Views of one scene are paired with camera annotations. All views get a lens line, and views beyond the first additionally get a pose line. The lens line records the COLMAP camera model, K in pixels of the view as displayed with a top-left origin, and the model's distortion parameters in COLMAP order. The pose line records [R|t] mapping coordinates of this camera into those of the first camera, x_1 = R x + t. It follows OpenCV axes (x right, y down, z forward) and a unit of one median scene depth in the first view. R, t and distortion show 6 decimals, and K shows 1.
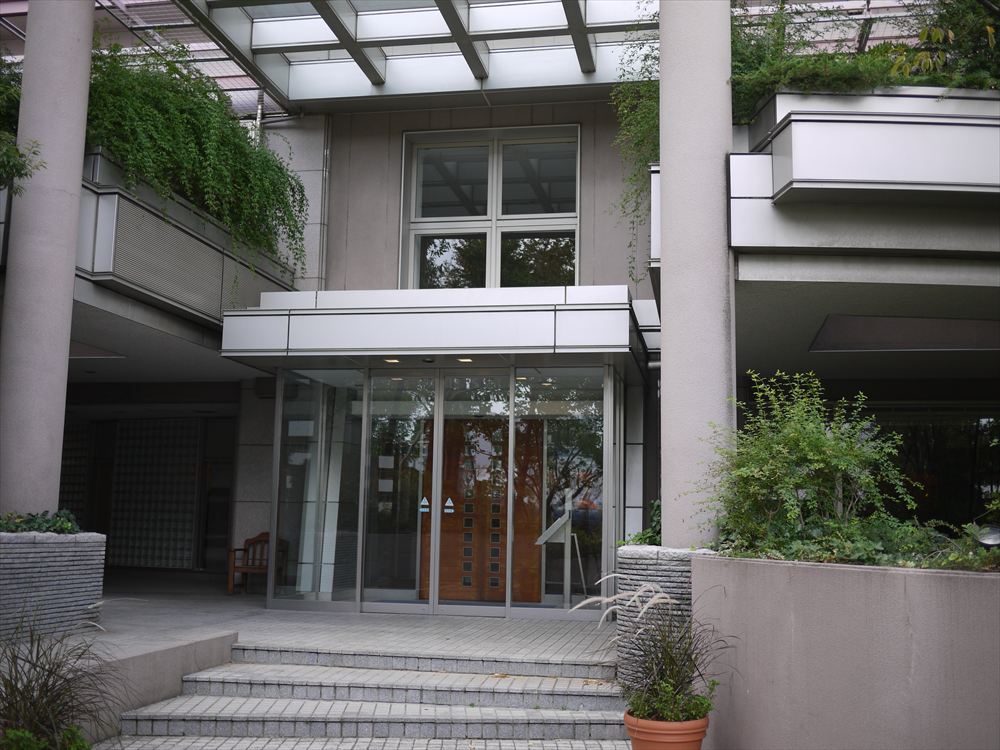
lens RADIAL K [[1130.0, 0, 499.5], [0, 1130.0, 373.7], [0, 0, 1]] dist [0.028036, 0.000000]
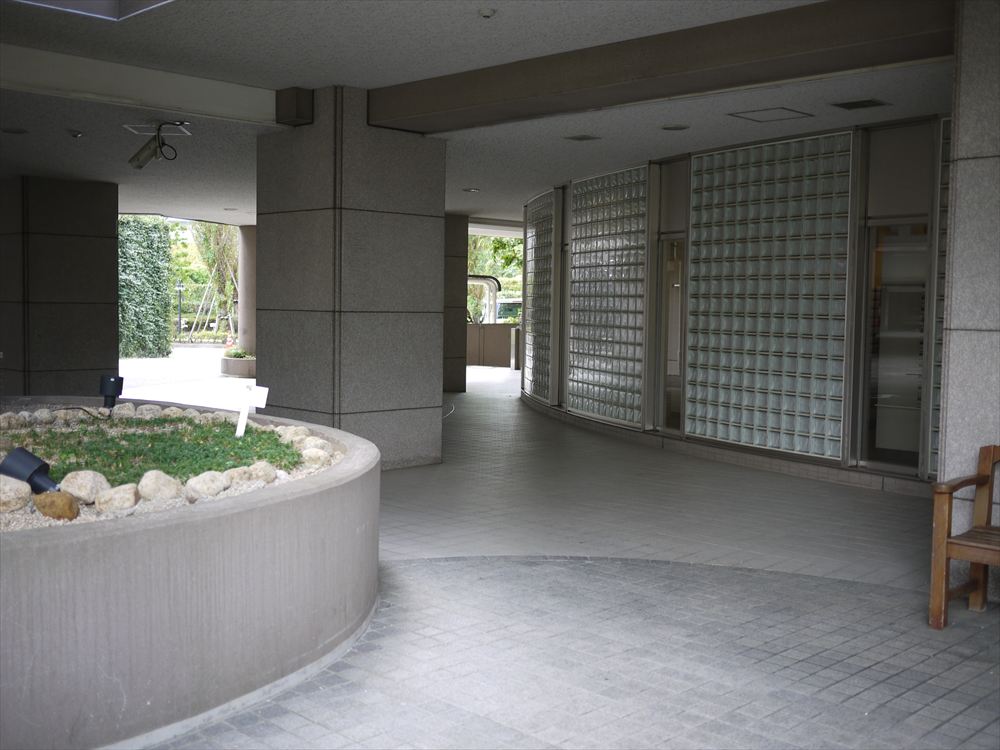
lens RADIAL K [[1130.0, 0, 498.6], [0, 1130.0, 374.0], [0, 0, 1]] dist [0.028036, 0.000000]
pose [[0.831808, 0.026622, -0.554425, -0.130571], [0.074703, 0.984392, 0.159346, 0.052431], [0.550014, -0.173962, 0.816836, 0.542827]]
